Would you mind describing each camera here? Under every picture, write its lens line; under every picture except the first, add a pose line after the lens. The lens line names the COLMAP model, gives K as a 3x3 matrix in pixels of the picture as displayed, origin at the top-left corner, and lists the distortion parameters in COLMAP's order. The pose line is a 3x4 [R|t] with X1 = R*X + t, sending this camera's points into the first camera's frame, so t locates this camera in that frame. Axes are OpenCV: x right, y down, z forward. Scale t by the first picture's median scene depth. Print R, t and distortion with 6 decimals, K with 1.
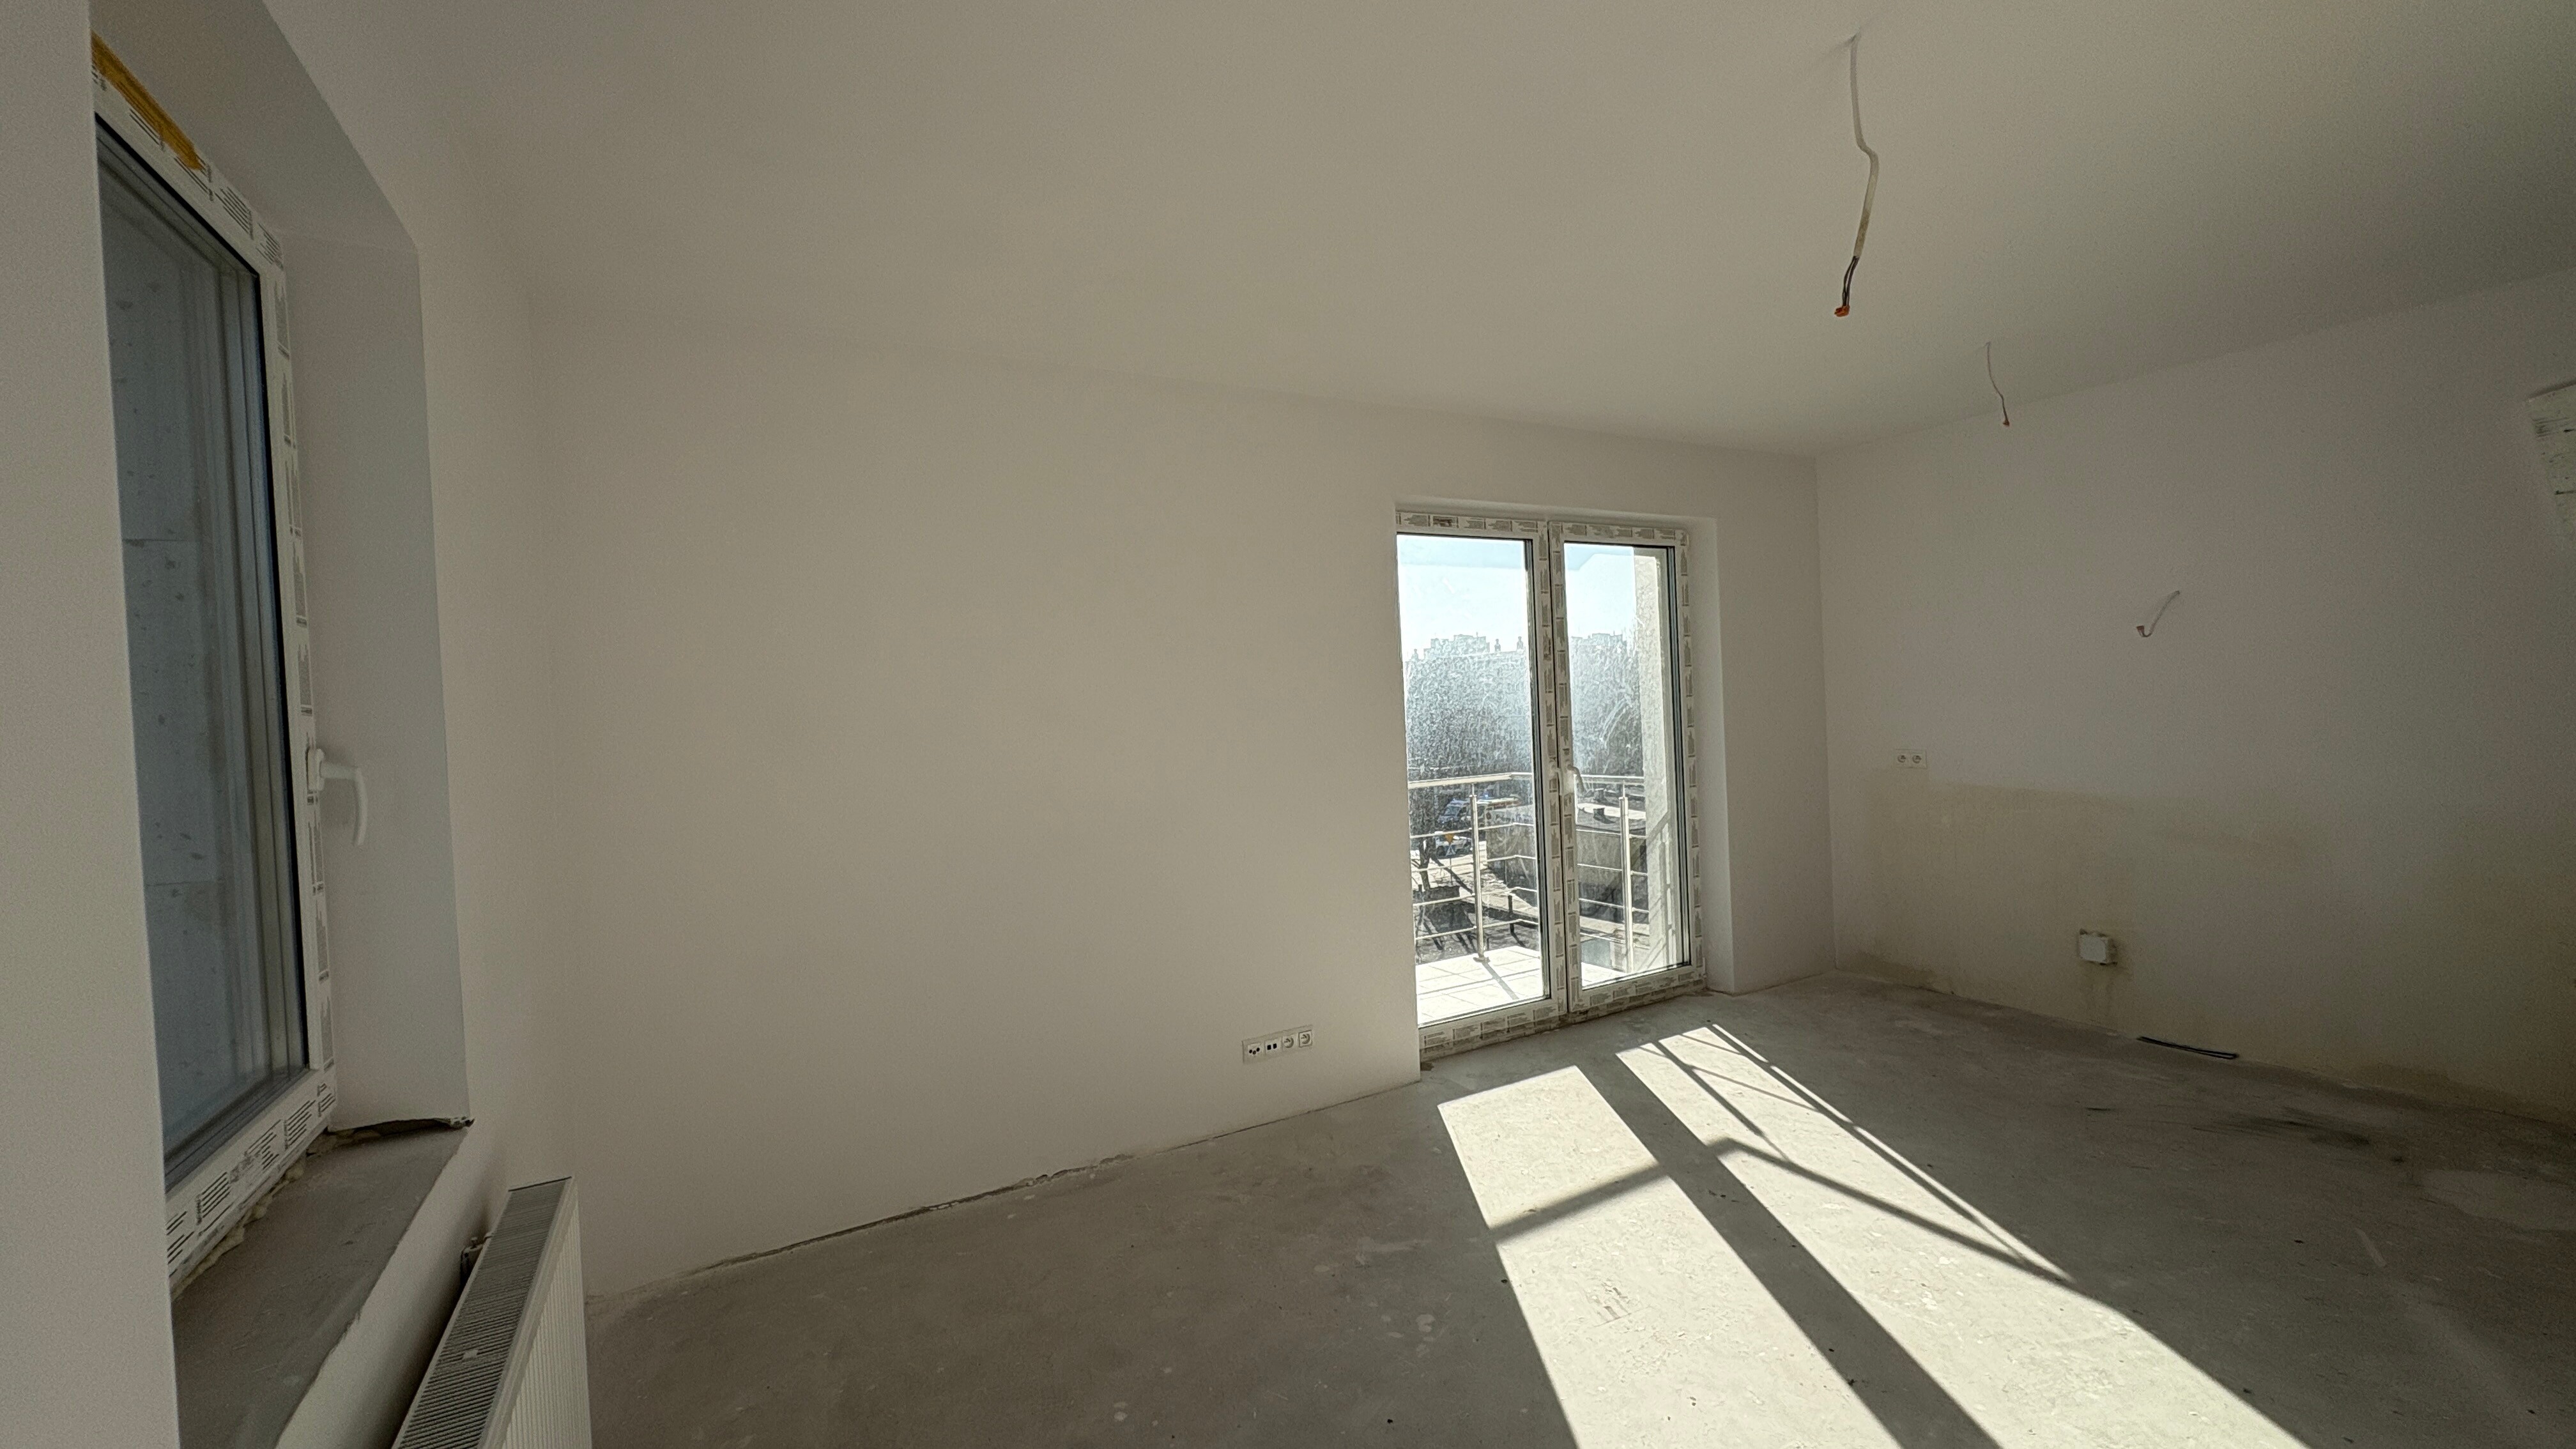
lens RADIAL K [[1022.0, 0, 1285.6], [0, 1022.0, 721.6], [0, 0, 1]] dist [-0.002498, 0.000484]
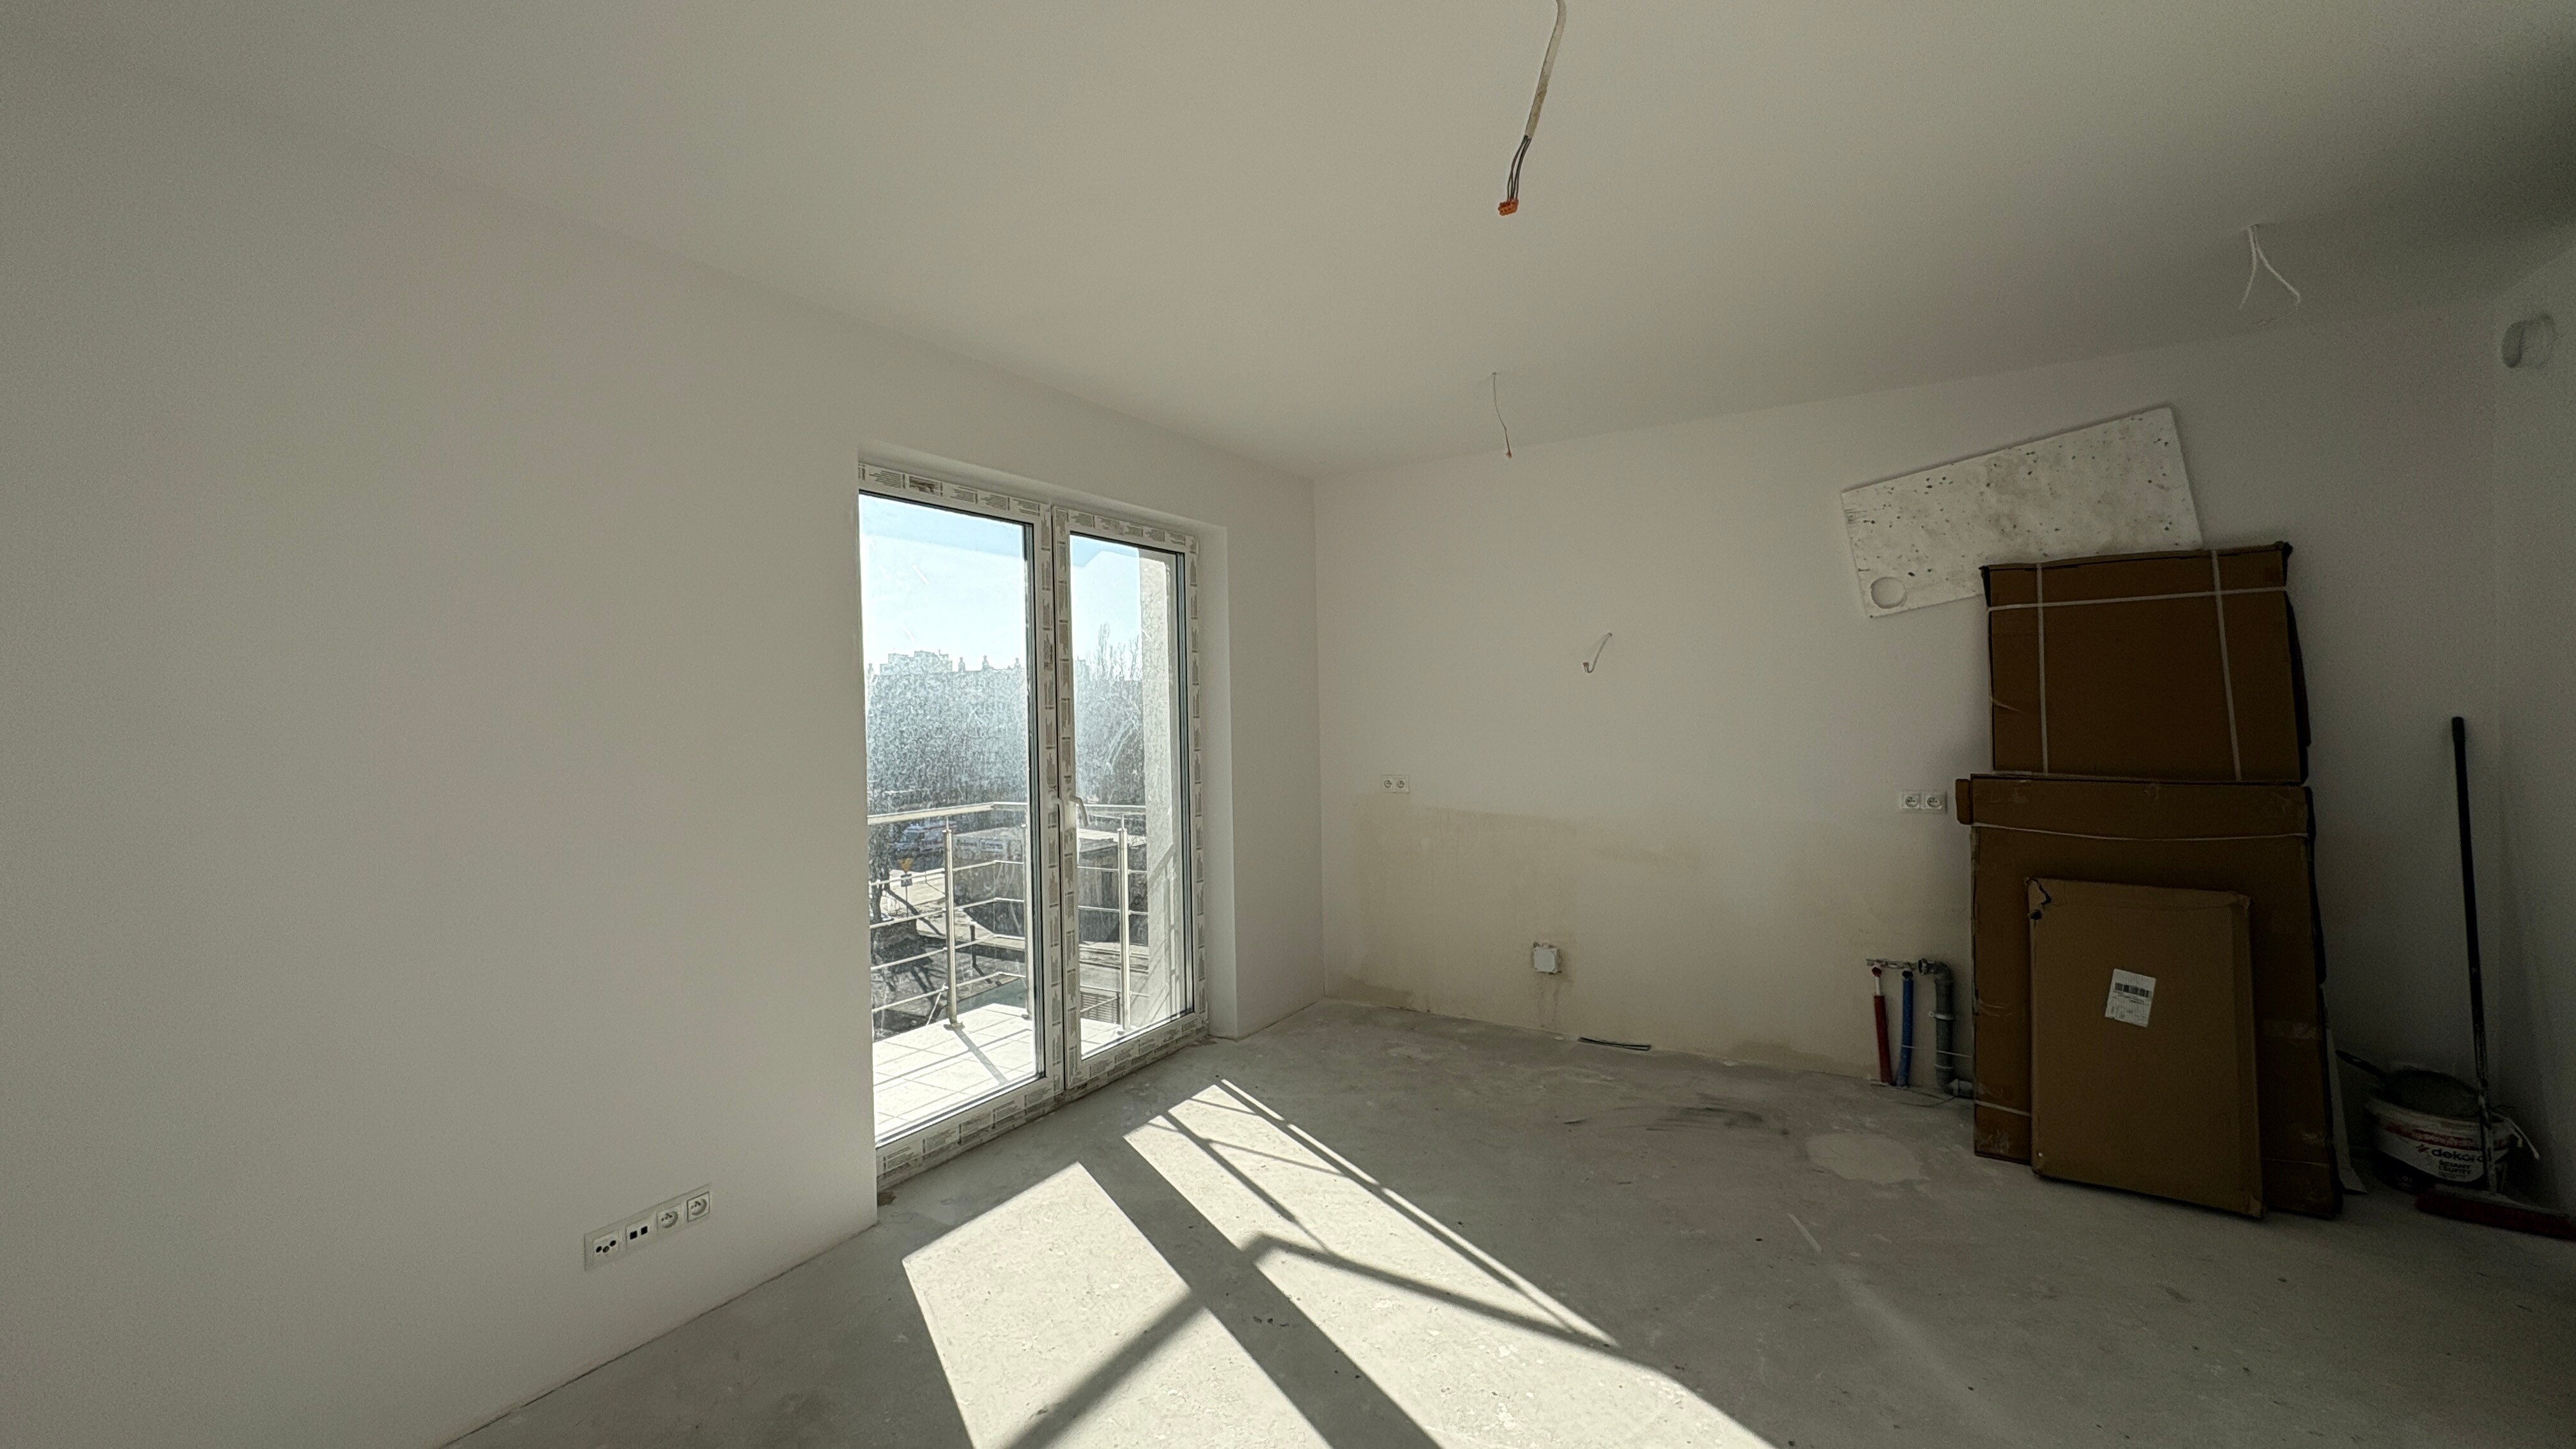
lens RADIAL K [[1022.0, 0, 1285.6], [0, 1022.0, 721.6], [0, 0, 1]] dist [-0.002498, 0.000484]
pose [[0.870850, 0.022052, 0.491054, 0.016718], [-0.011821, 0.999644, -0.023929, -0.000152], [-0.491407, 0.015034, 0.870800, 0.188301]]
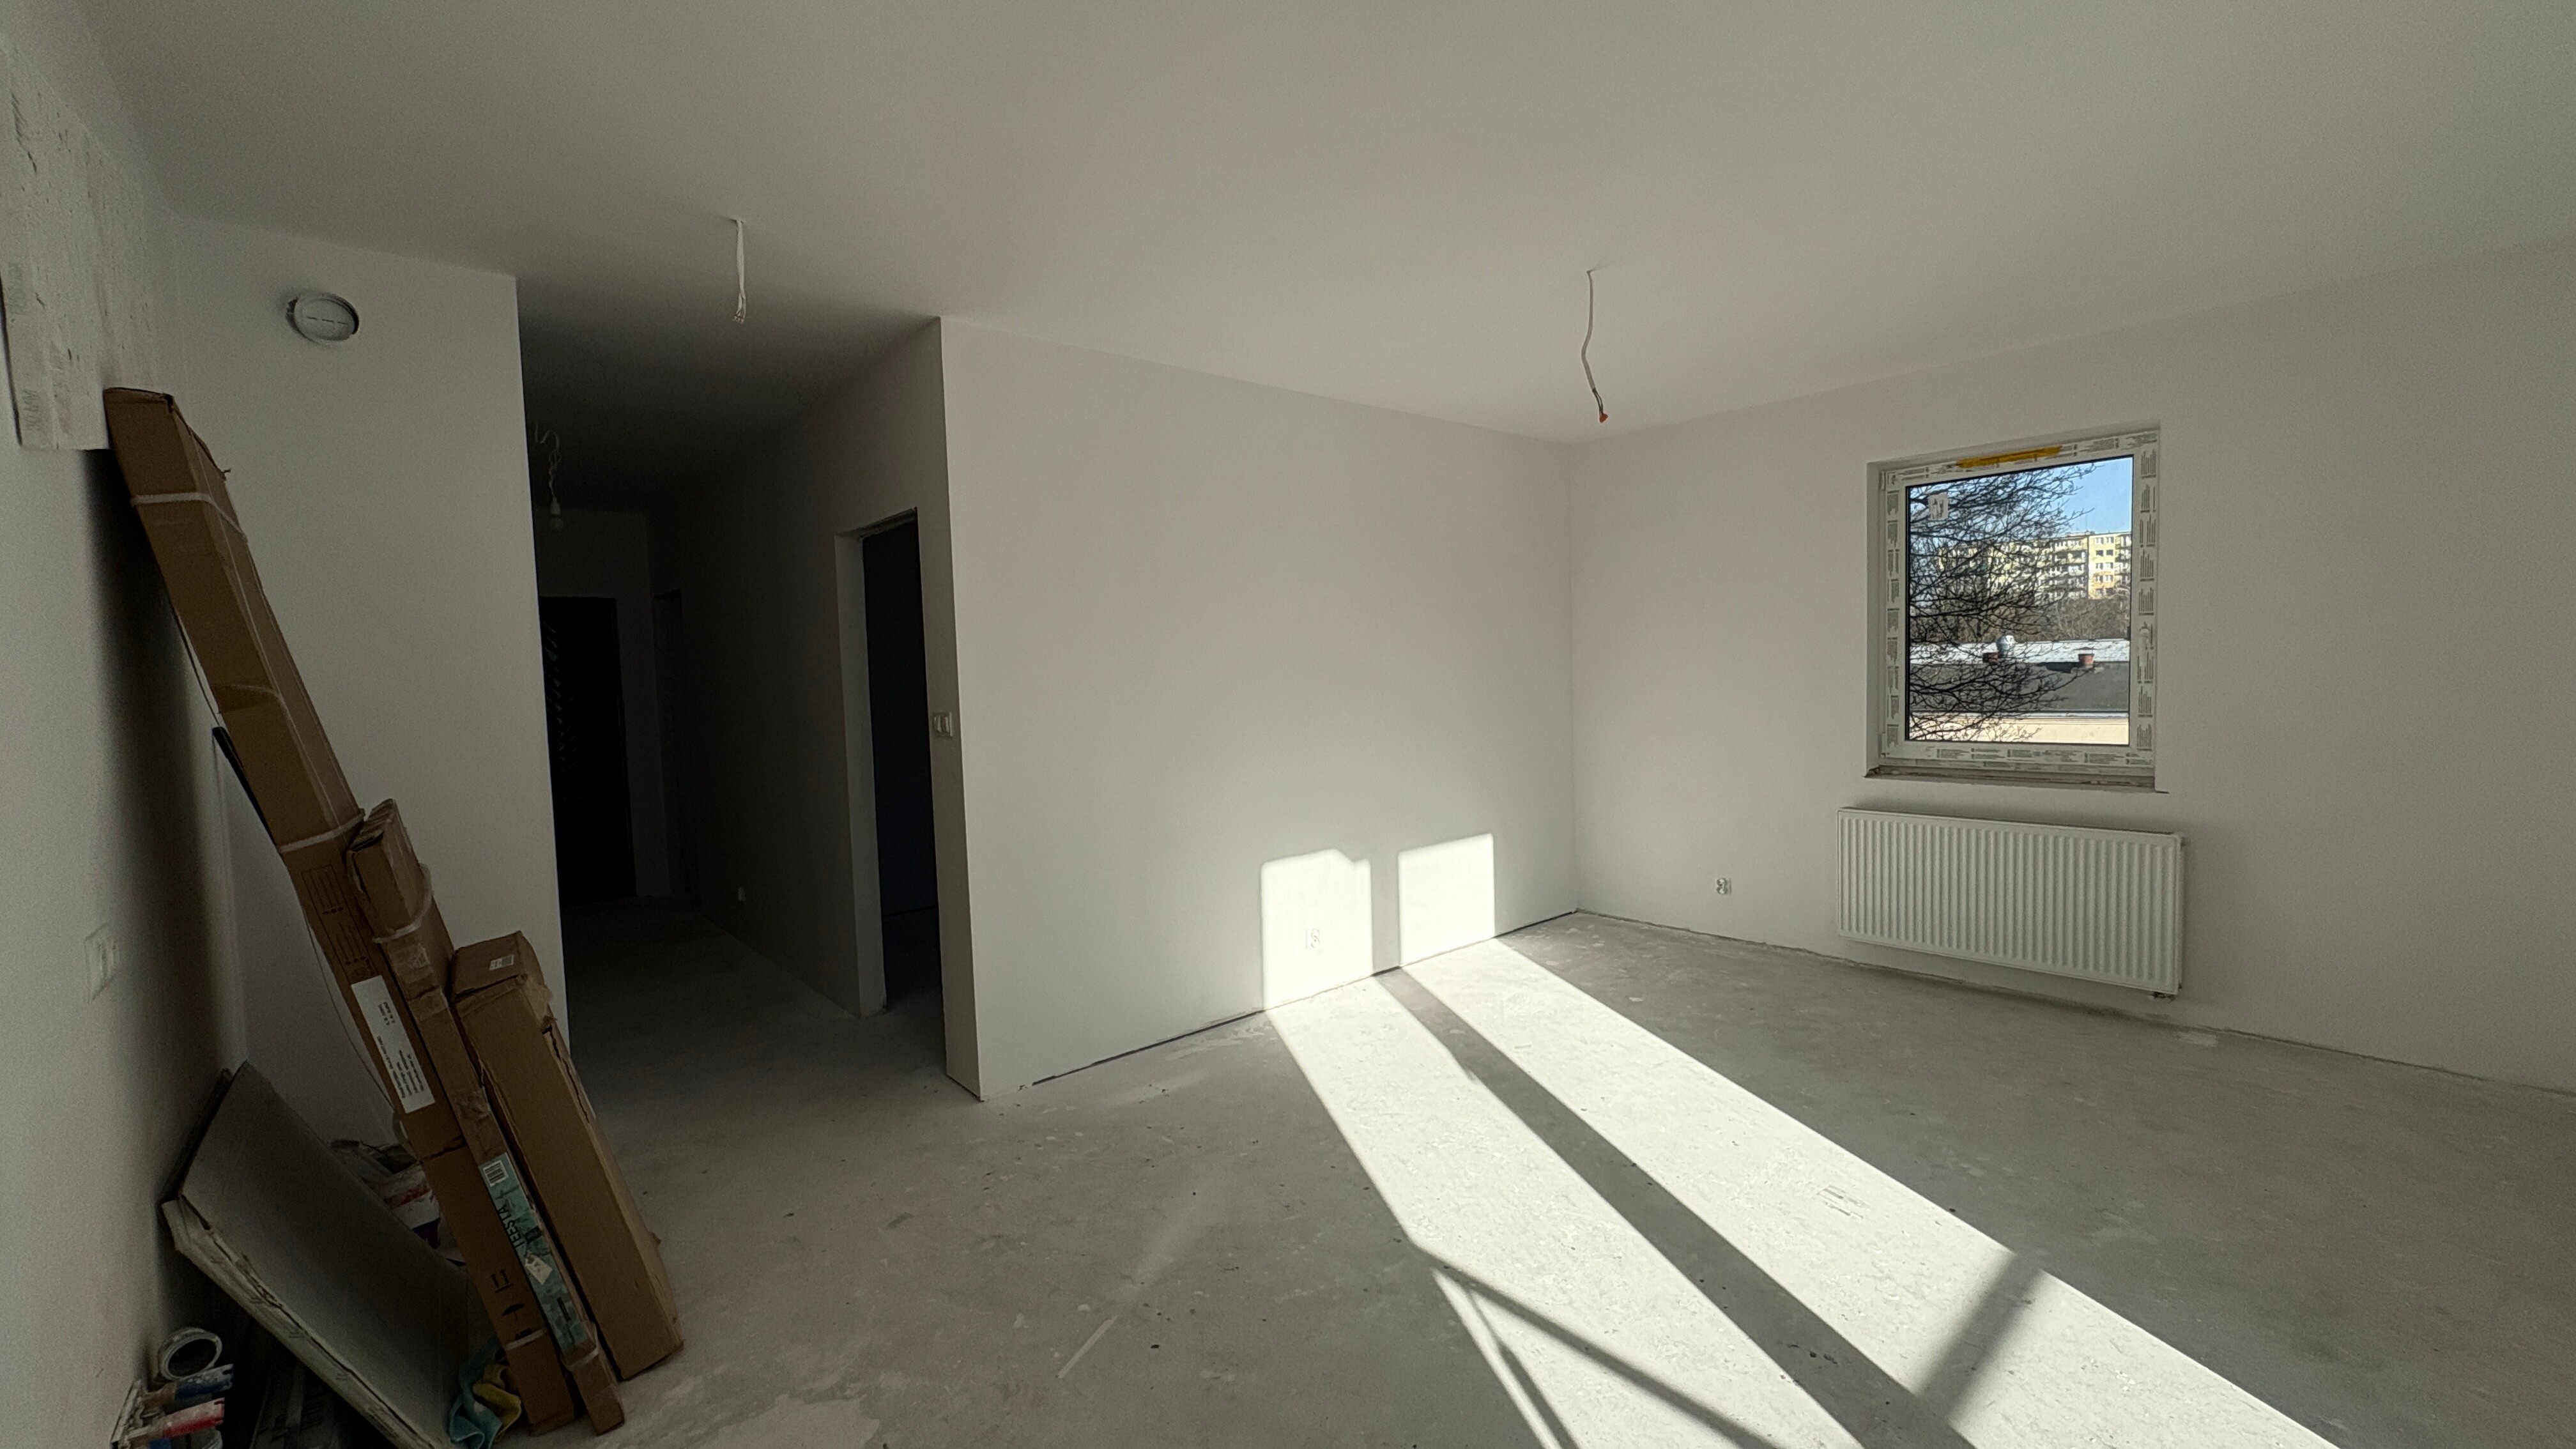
lens RADIAL K [[1022.0, 0, 1285.6], [0, 1022.0, 721.6], [0, 0, 1]] dist [-0.002498, 0.000484]
pose [[-0.975590, 0.087595, -0.201376, 0.624591], [0.072307, 0.994000, 0.082075, -0.038698], [0.207357, 0.065511, -0.976069, 1.114552]]
